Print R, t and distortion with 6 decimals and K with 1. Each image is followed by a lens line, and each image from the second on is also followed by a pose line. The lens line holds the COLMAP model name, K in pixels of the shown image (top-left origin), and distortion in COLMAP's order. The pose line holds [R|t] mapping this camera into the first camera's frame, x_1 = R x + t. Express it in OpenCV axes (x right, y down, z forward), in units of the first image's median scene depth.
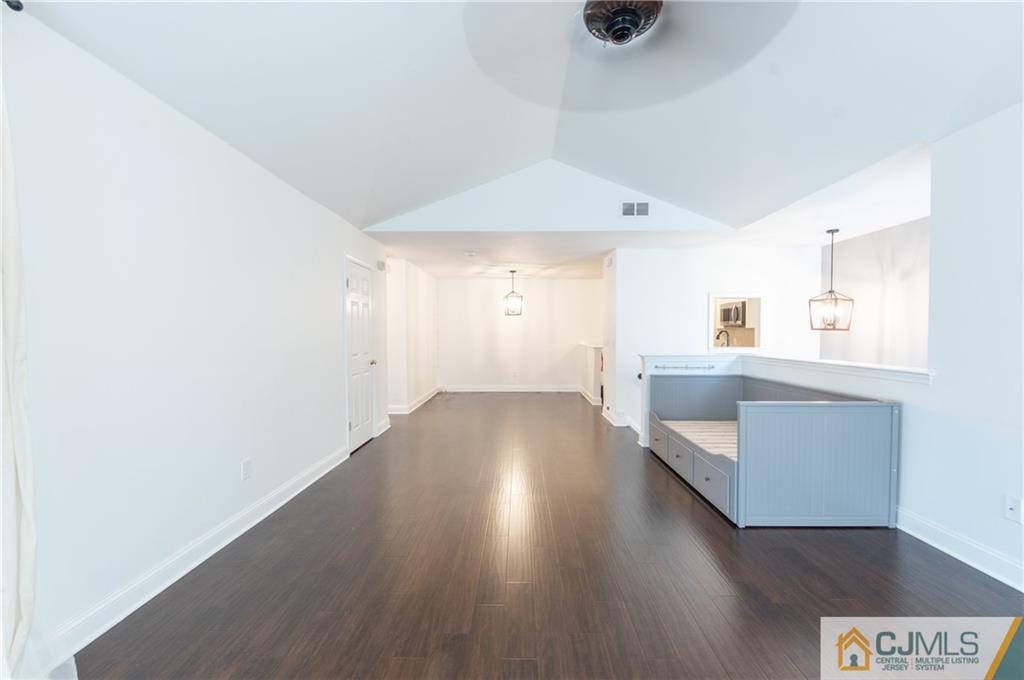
lens RADIAL K [[434.2, 0, 515.1], [0, 434.2, 340.7], [0, 0, 1]] dist [-0.008581, -0.002118]
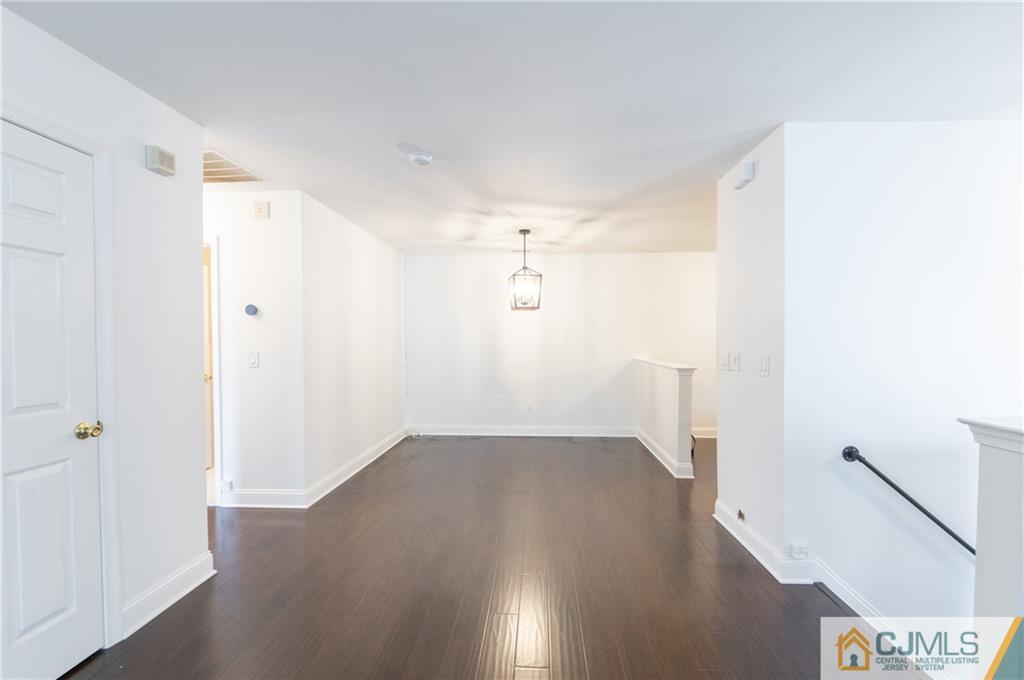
lens RADIAL K [[434.2, 0, 519.8], [0, 434.2, 345.8], [0, 0, 1]] dist [-0.008581, -0.002118]
pose [[0.999467, -0.000166, -0.032650, 0.008551], [-0.000036, 0.999981, -0.006193, -0.010404], [0.032650, 0.006191, 0.999448, 0.551691]]
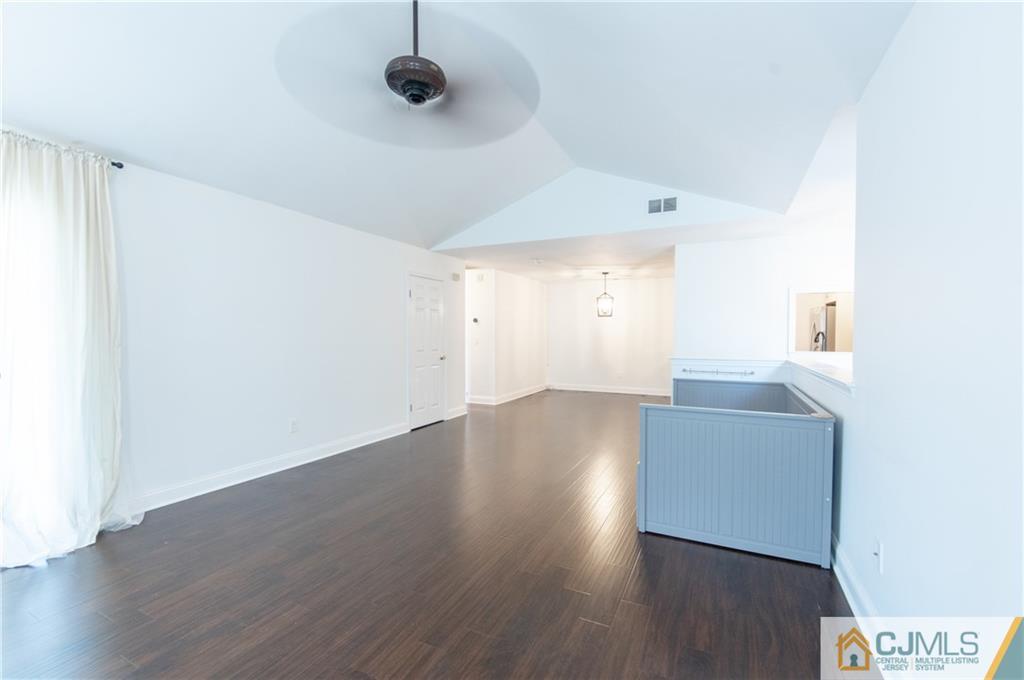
lens RADIAL K [[434.2, 0, 514.9], [0, 434.2, 342.0], [0, 0, 1]] dist [-0.008581, -0.002118]
pose [[0.905740, 0.011254, -0.423685, 0.293565], [-0.010936, 0.999935, 0.003181, -0.000112], [0.423693, 0.001752, 0.905804, -0.006717]]
